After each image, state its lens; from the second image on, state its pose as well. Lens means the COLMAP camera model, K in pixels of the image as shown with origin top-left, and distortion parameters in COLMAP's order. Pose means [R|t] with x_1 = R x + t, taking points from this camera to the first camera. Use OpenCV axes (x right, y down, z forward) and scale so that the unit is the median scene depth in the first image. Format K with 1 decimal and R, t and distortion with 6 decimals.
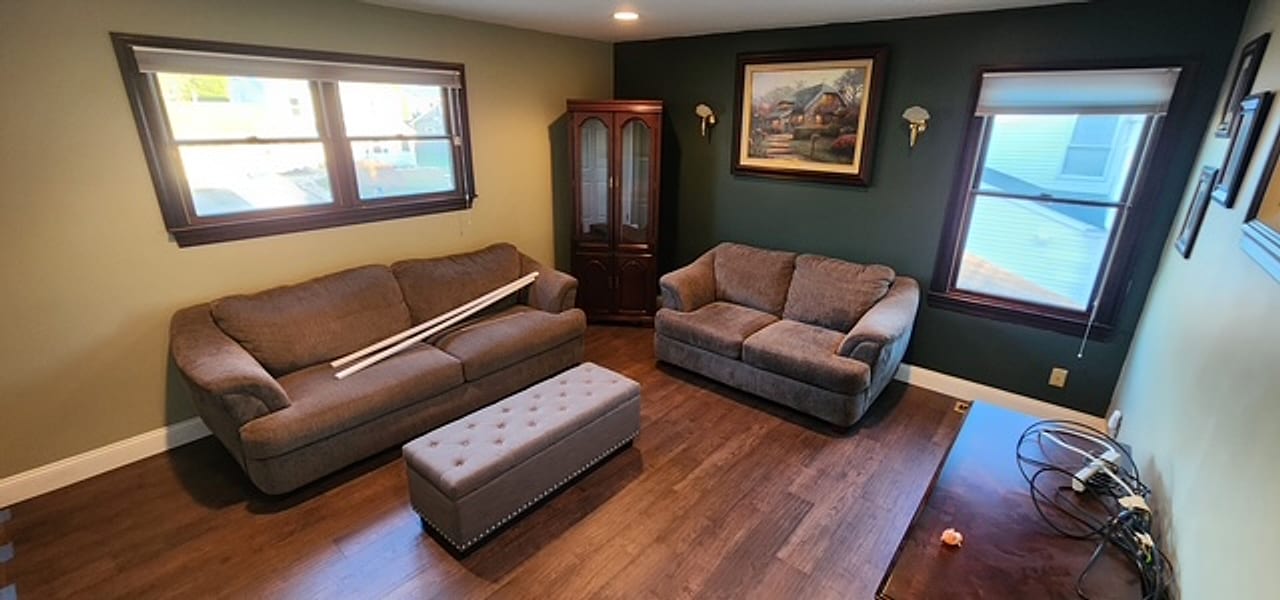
lens RADIAL K [[527.7, 0, 642.9], [0, 527.7, 298.5], [0, 0, 1]] dist [-0.000580, -0.000265]
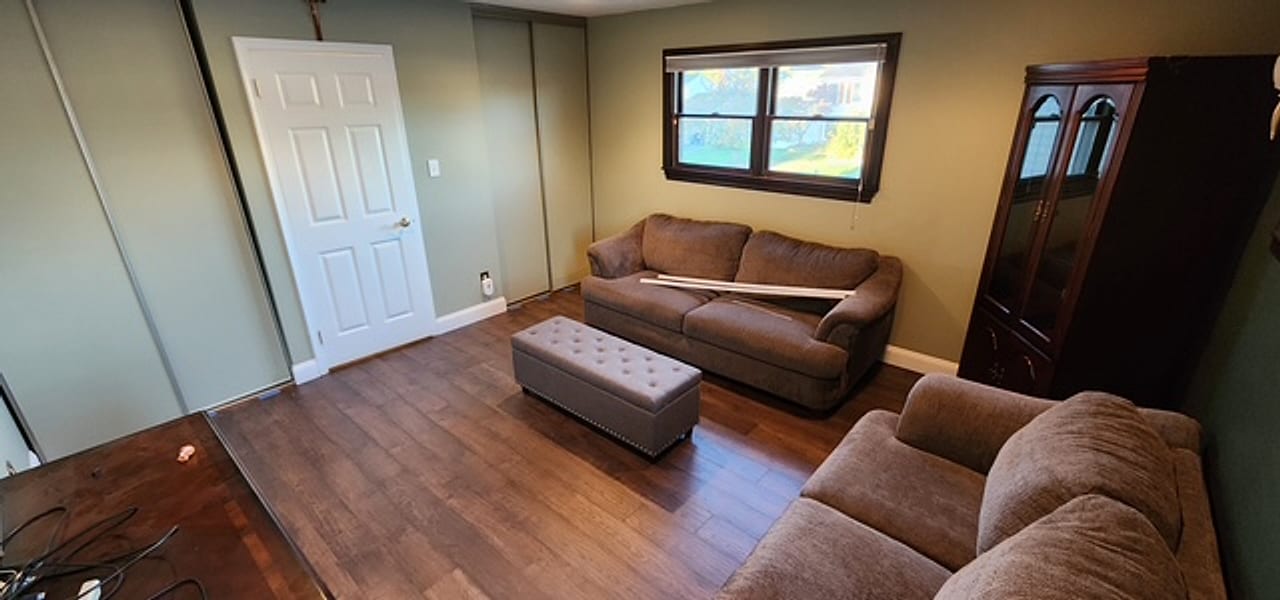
lens RADIAL K [[527.7, 0, 642.9], [0, 527.7, 298.5], [0, 0, 1]] dist [-0.000580, -0.000265]
pose [[-0.016629, 0.345183, -0.938388, 0.683395], [-0.327053, 0.885013, 0.331344, -0.247330], [0.944860, 0.312413, 0.098176, 0.764228]]
